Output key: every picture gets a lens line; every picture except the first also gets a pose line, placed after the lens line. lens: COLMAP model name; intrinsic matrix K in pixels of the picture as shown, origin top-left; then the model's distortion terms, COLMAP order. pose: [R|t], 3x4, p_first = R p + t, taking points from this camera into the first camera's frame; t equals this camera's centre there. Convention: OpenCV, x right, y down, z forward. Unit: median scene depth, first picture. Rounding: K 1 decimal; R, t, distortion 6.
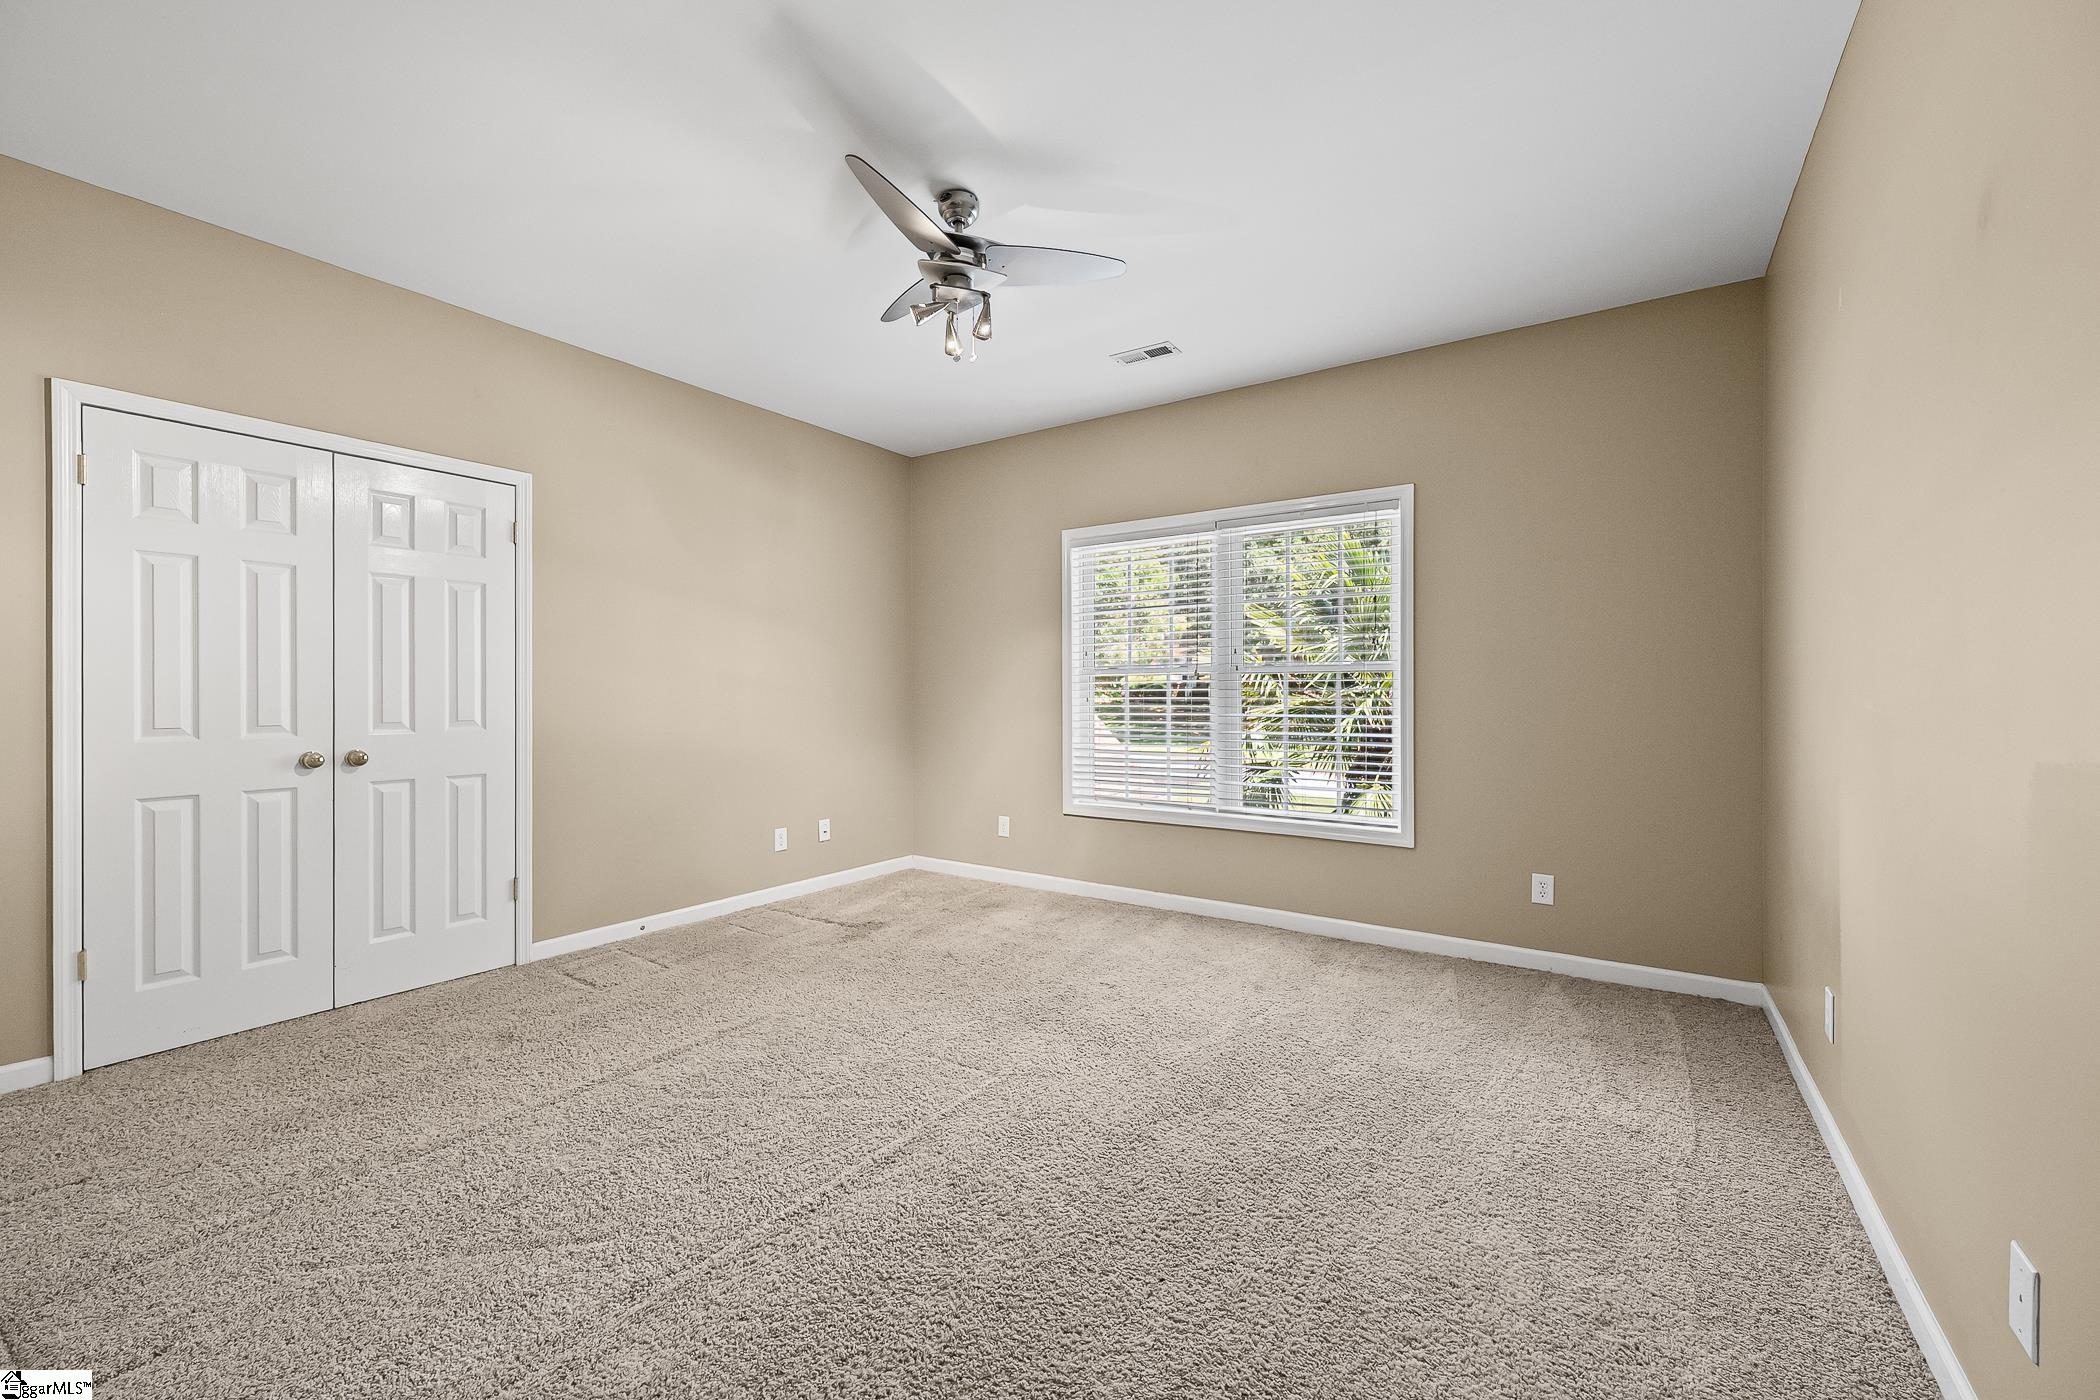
lens RADIAL K [[837.7, 0, 1042.5], [0, 837.7, 697.5], [0, 0, 1]] dist [-0.002500, 0.000374]
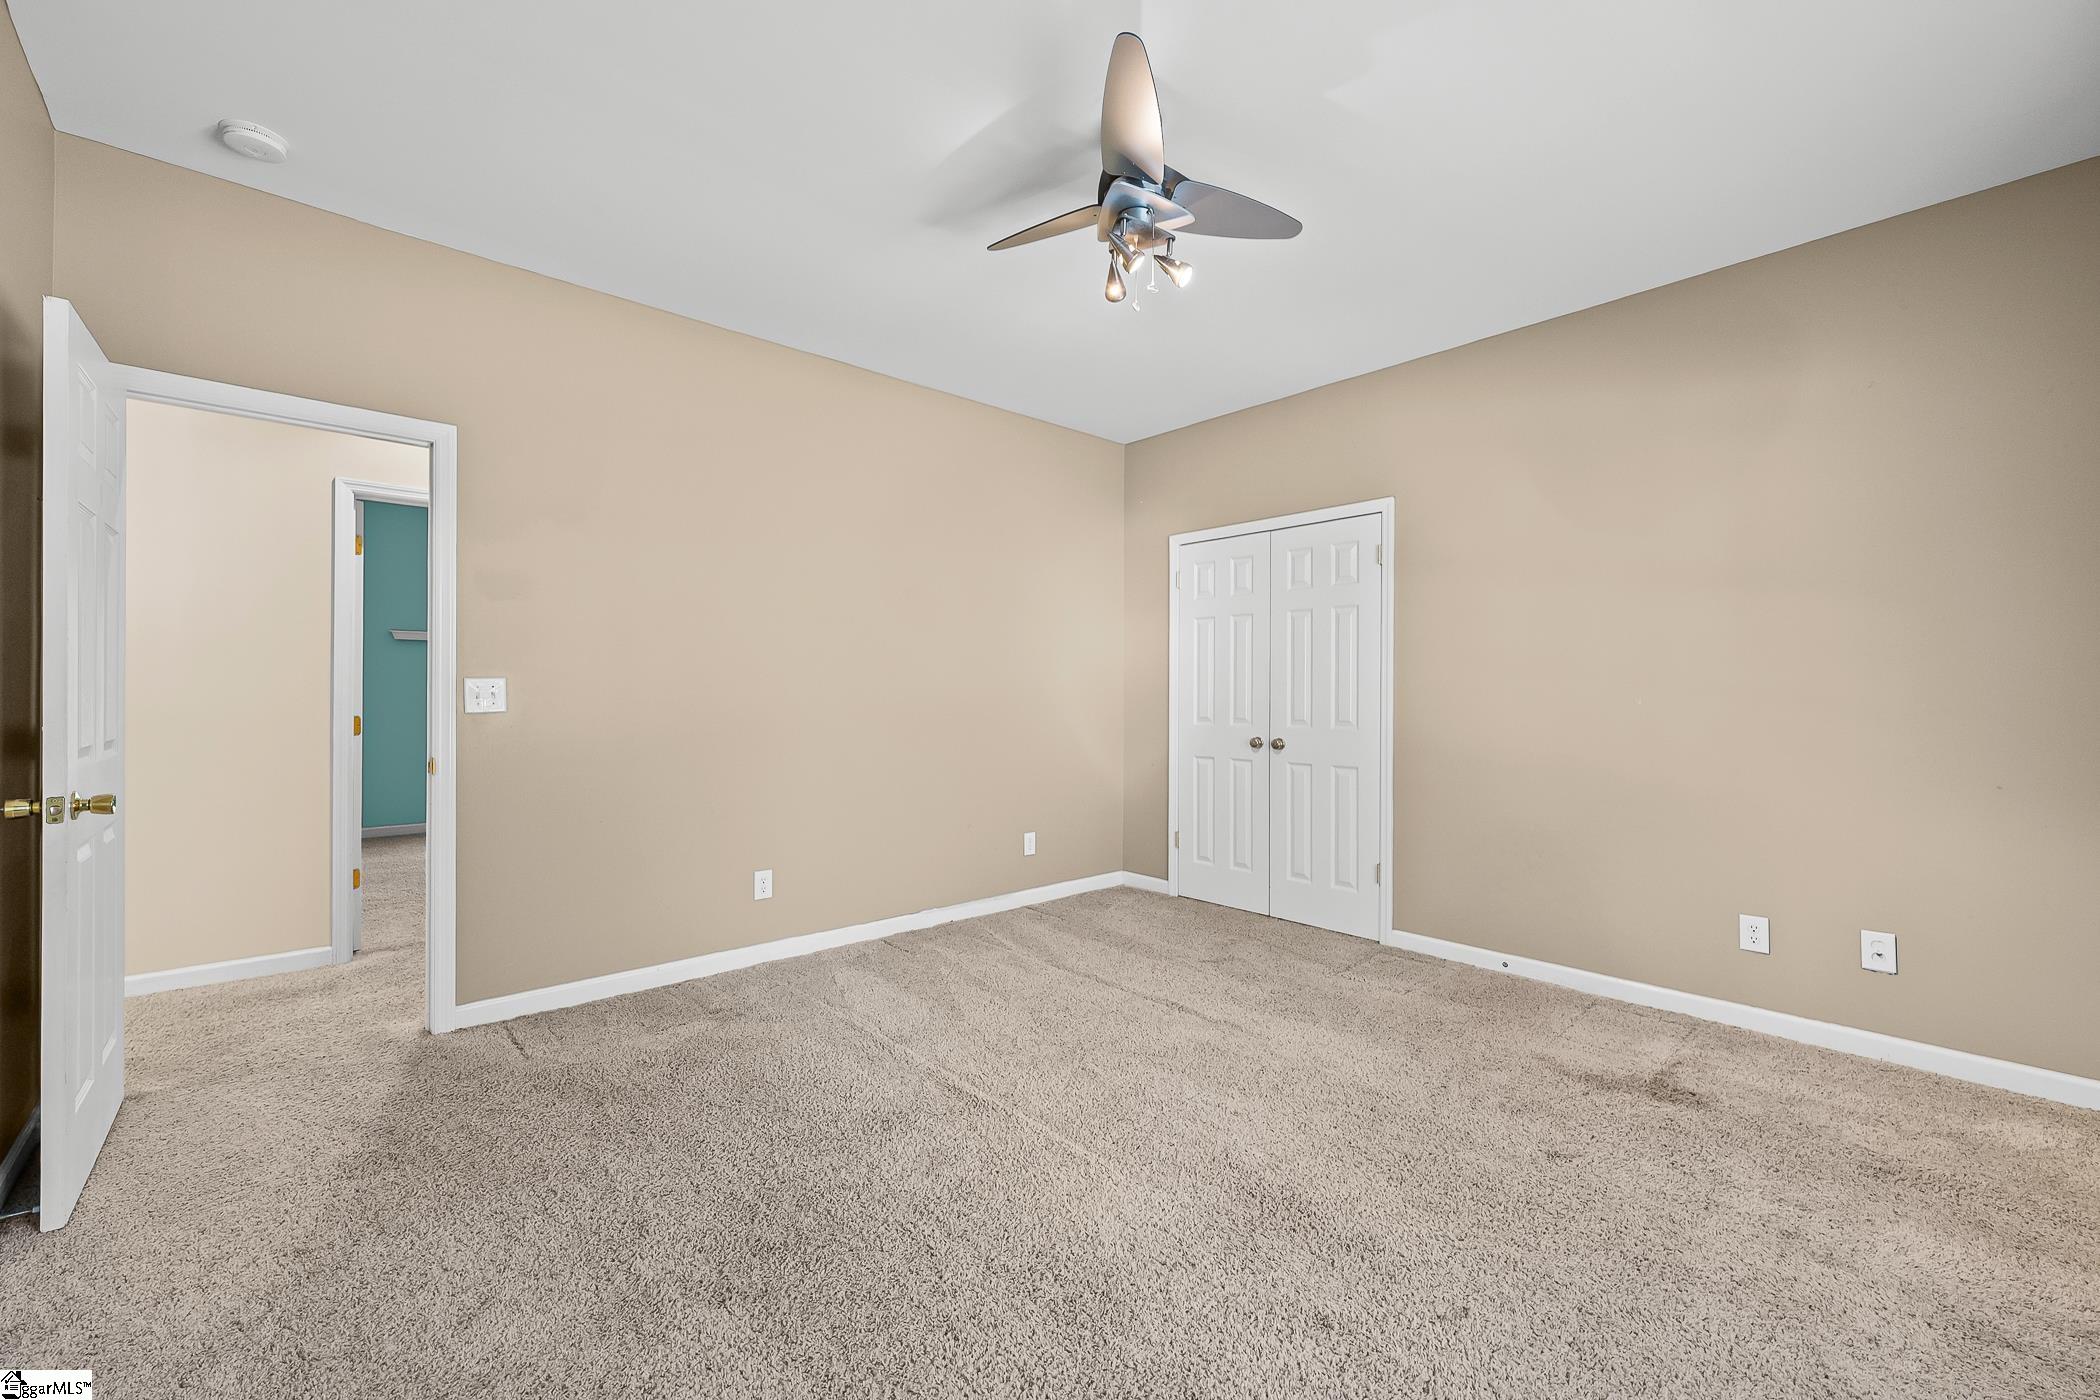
lens RADIAL K [[837.7, 0, 1054.7], [0, 837.7, 706.5], [0, 0, 1]] dist [-0.002500, 0.000374]
pose [[-0.230793, 0.008893, -0.972962, 0.611809], [-0.015143, 0.999804, 0.012730, -0.002661], [0.972885, 0.017672, -0.230613, 0.919834]]
